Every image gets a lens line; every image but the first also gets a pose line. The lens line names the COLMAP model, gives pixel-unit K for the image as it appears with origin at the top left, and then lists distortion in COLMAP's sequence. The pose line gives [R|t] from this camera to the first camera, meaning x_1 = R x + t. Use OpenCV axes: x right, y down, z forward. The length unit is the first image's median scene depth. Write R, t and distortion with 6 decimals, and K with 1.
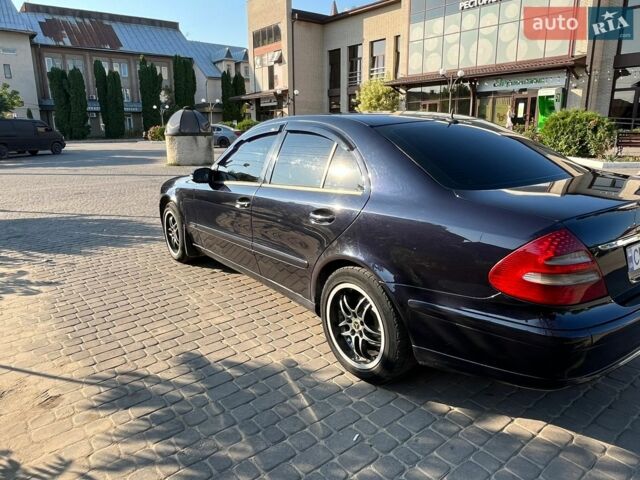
lens RADIAL K [[455.2, 0, 313.9], [0, 455.2, 242.2], [0, 0, 1]] dist [0.003093, -0.012007]
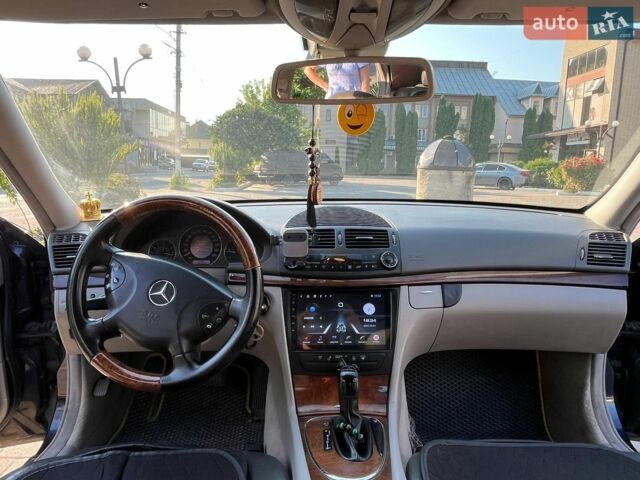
lens RADIAL K [[455.2, 0, 313.4], [0, 455.2, 234.7], [0, 0, 1]] dist [0.003093, -0.012007]
pose [[0.809121, 0.118672, -0.575535, 0.010614], [-0.177776, 0.982936, -0.047253, -0.023618], [0.560107, 0.140549, 0.816411, 0.127728]]
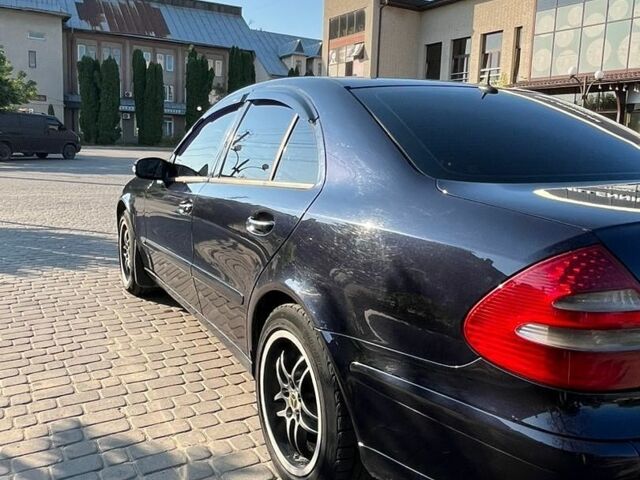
lens RADIAL K [[607.6, 0, 325.1], [0, 607.6, 239.1], [0, 0, 1]] dist [-0.004060, 0.000000]
pose [[0.989708, 0.067078, -0.126407, 0.020766], [-0.078487, 0.993063, -0.087549, 0.003271], [0.119657, 0.096570, 0.988108, 0.016545]]
